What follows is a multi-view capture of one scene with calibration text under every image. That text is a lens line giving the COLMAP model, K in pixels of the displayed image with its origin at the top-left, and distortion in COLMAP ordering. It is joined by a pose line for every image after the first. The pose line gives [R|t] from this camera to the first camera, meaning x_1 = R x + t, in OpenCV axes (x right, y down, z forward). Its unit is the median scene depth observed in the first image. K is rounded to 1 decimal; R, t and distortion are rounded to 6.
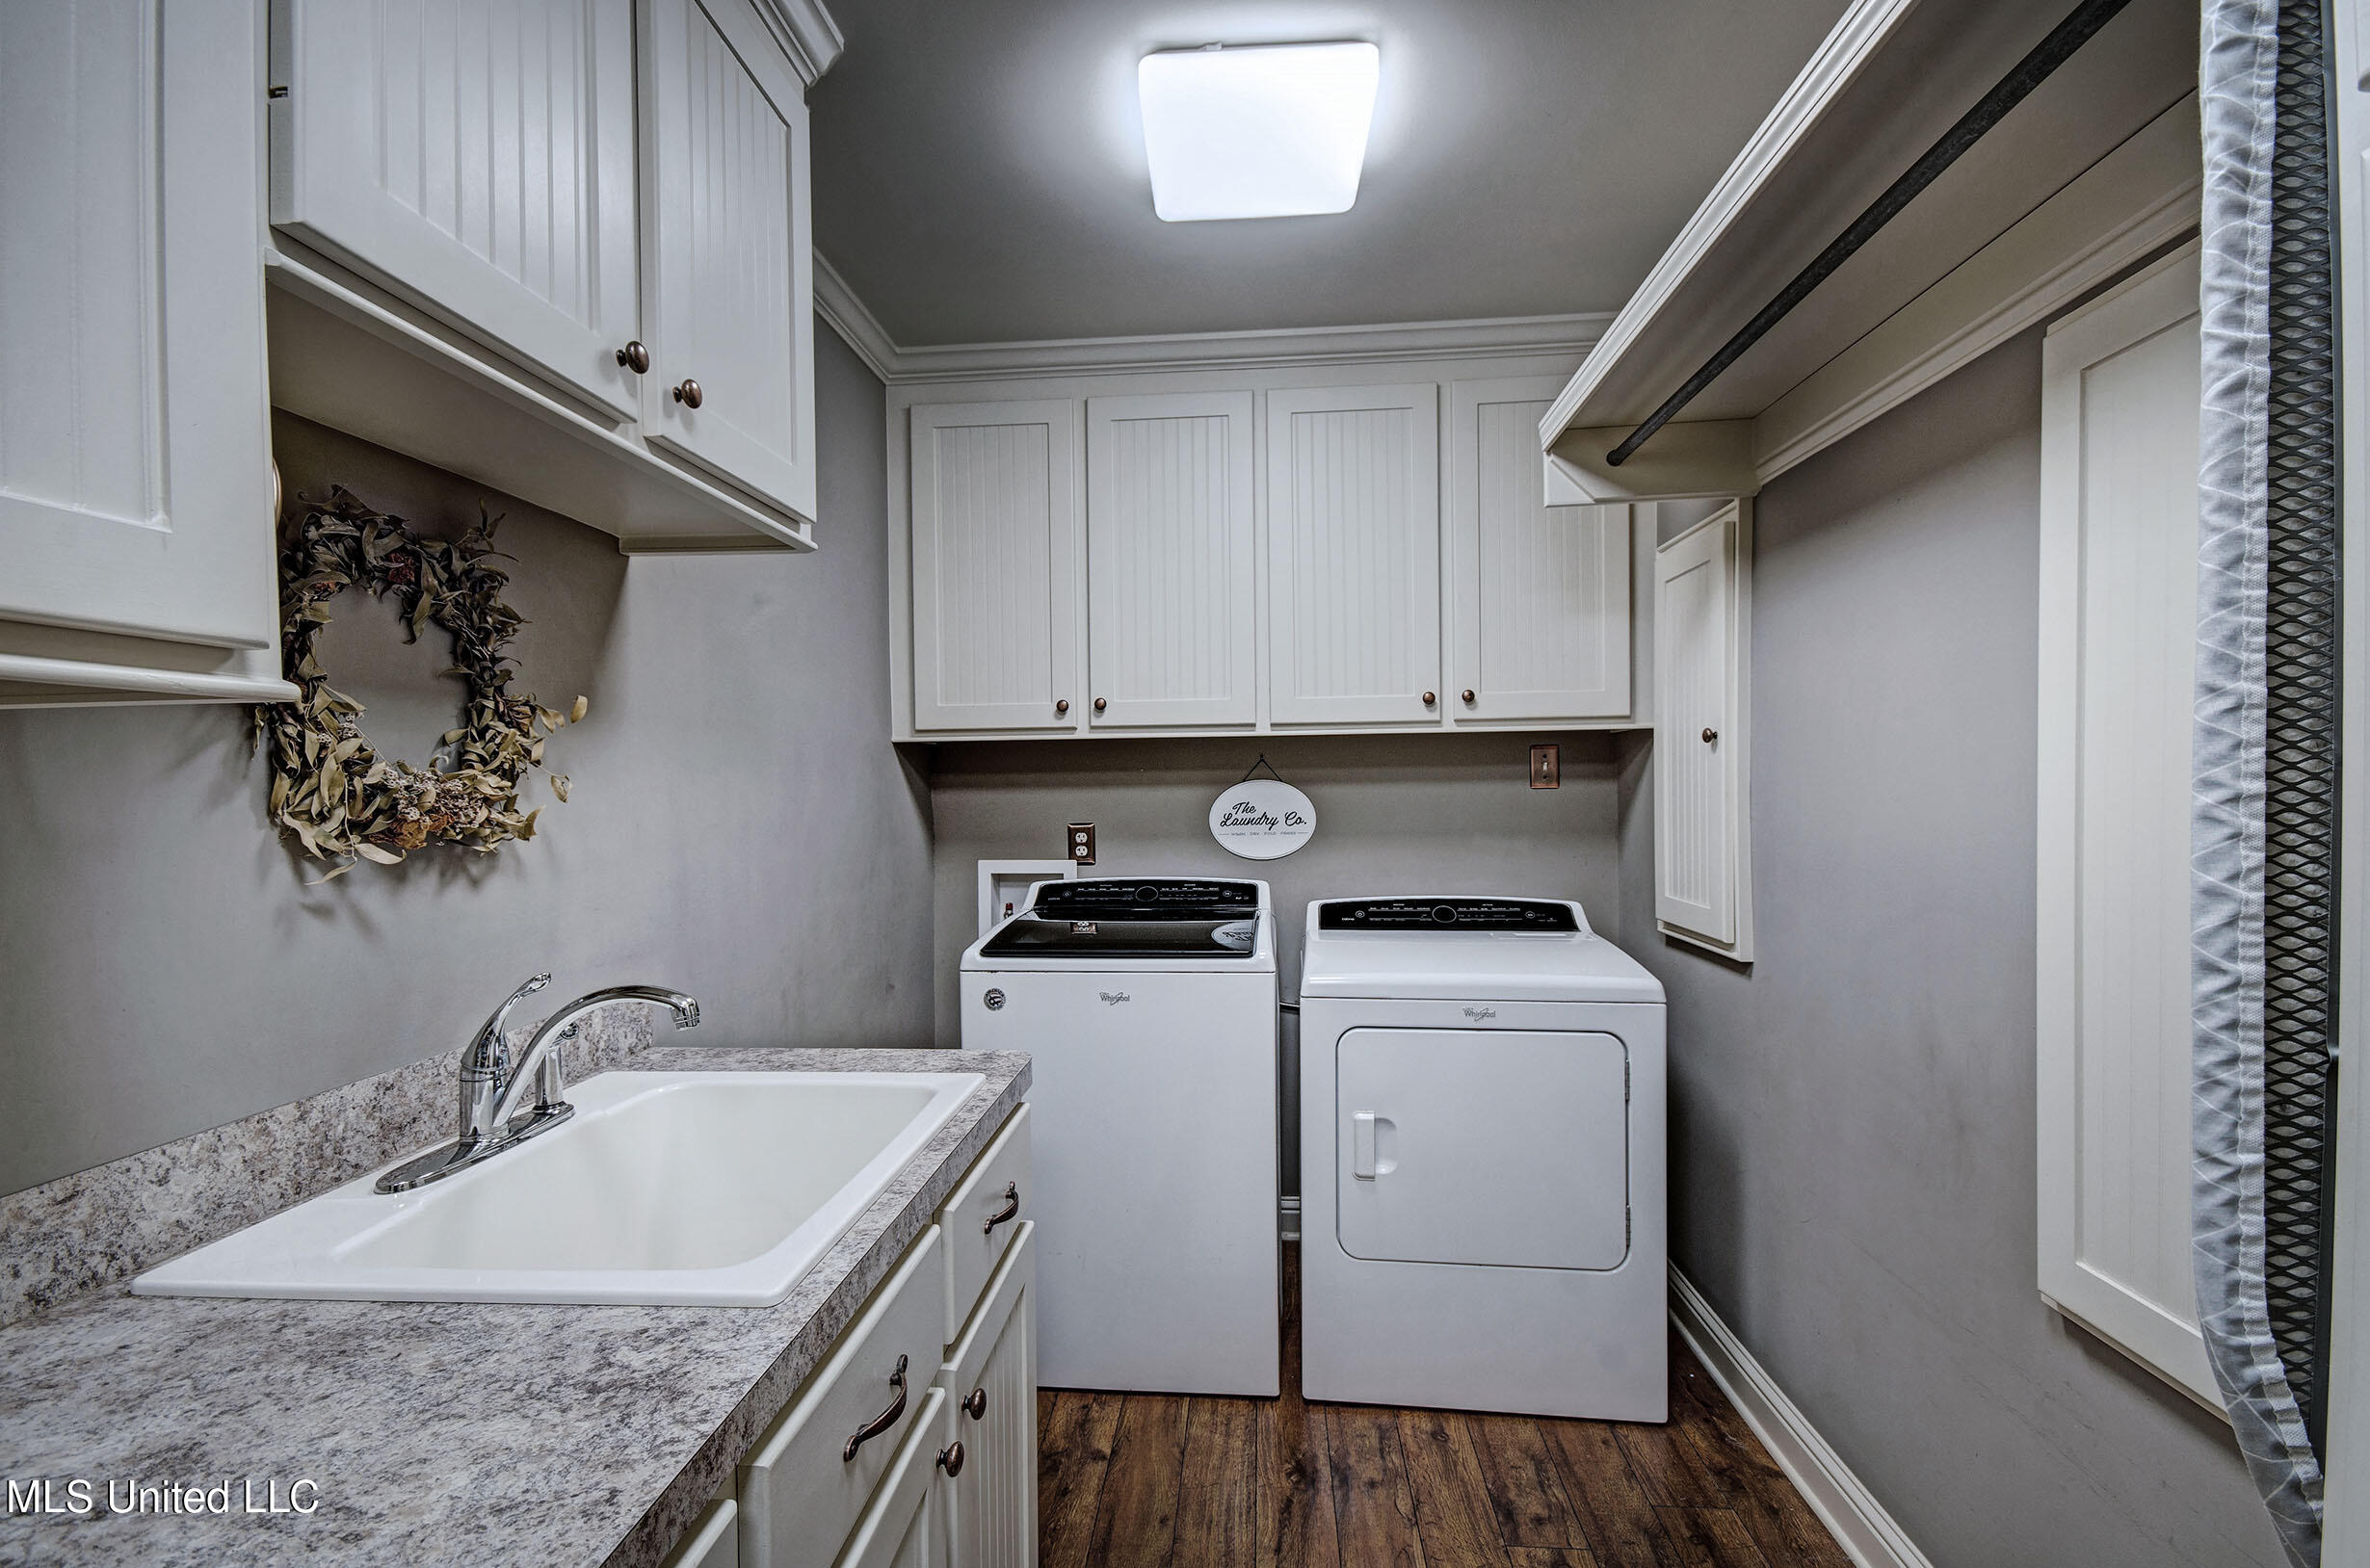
lens RADIAL K [[1031.5, 0, 1182.4], [0, 1031.5, 807.4], [0, 0, 1]] dist [0.019664, -0.012789]
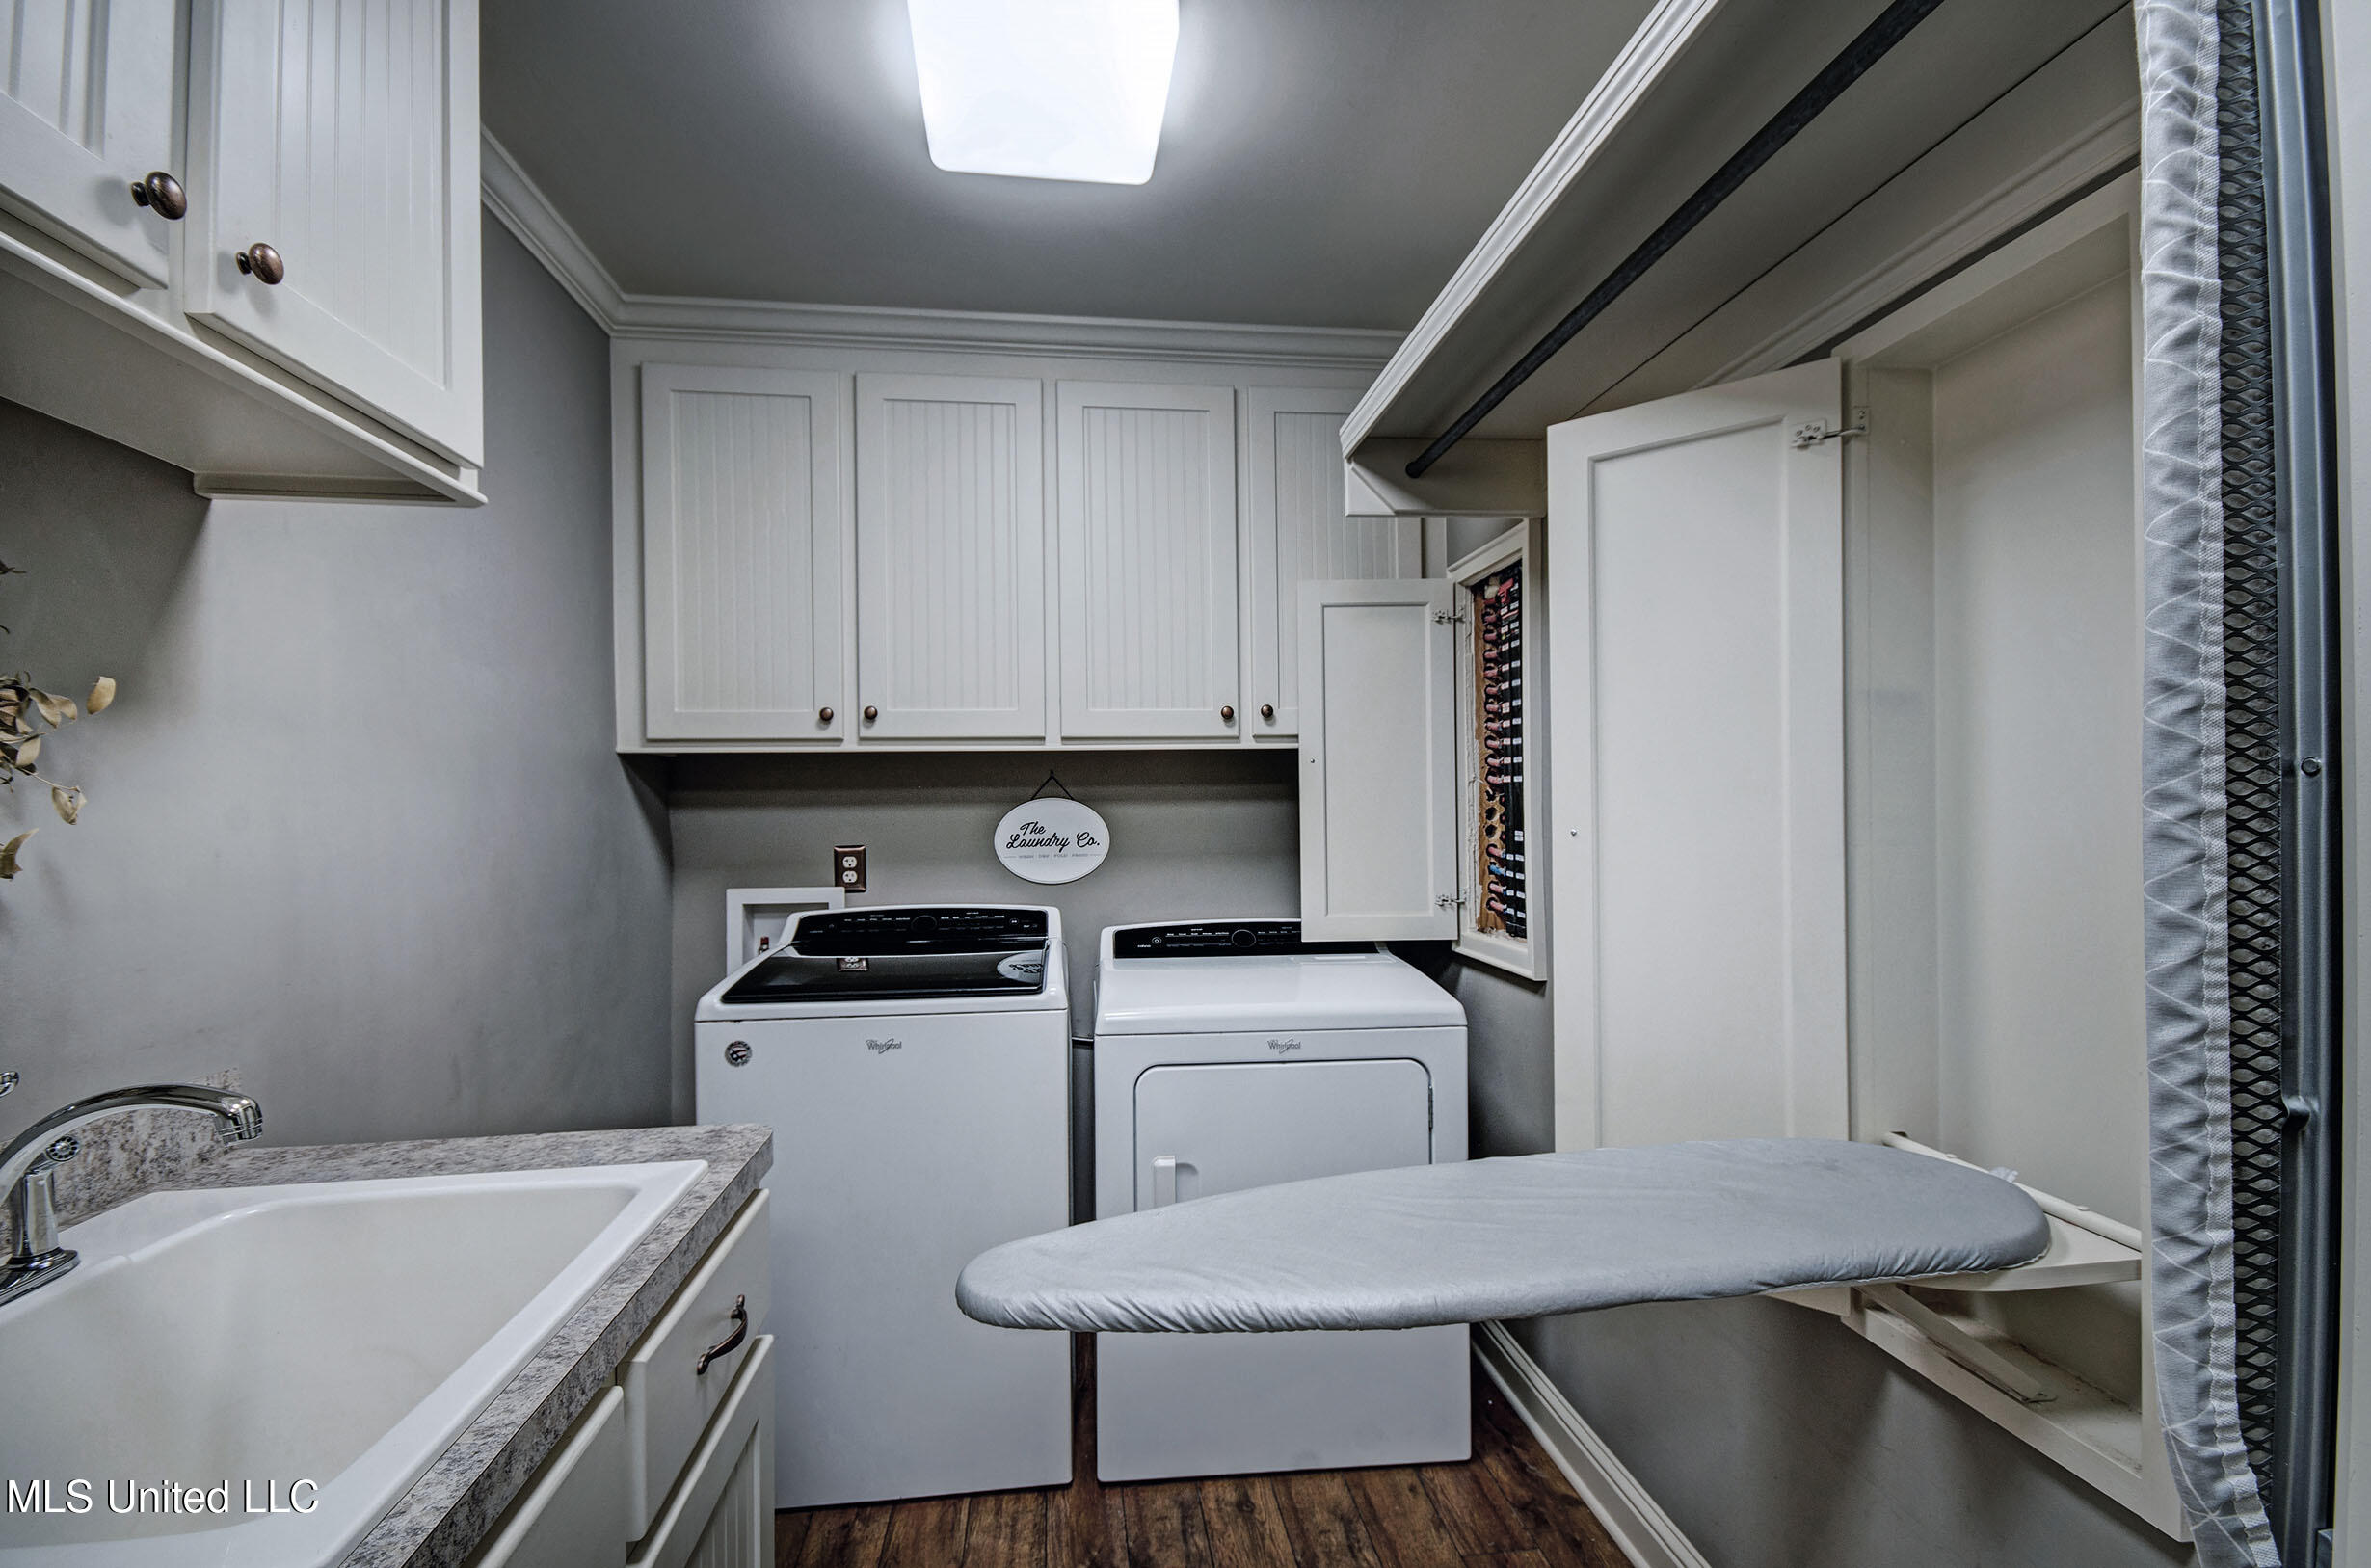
lens RADIAL K [[1032.1, 0, 1182.9], [0, 1032.1, 807.5], [0, 0, 1]] dist [0.019664, -0.012789]
pose [[0.979332, 0.000237, 0.202261, 0.007806], [0.003668, 0.999814, -0.018930, -0.000347], [-0.202227, 0.019281, 0.979149, 0.122020]]
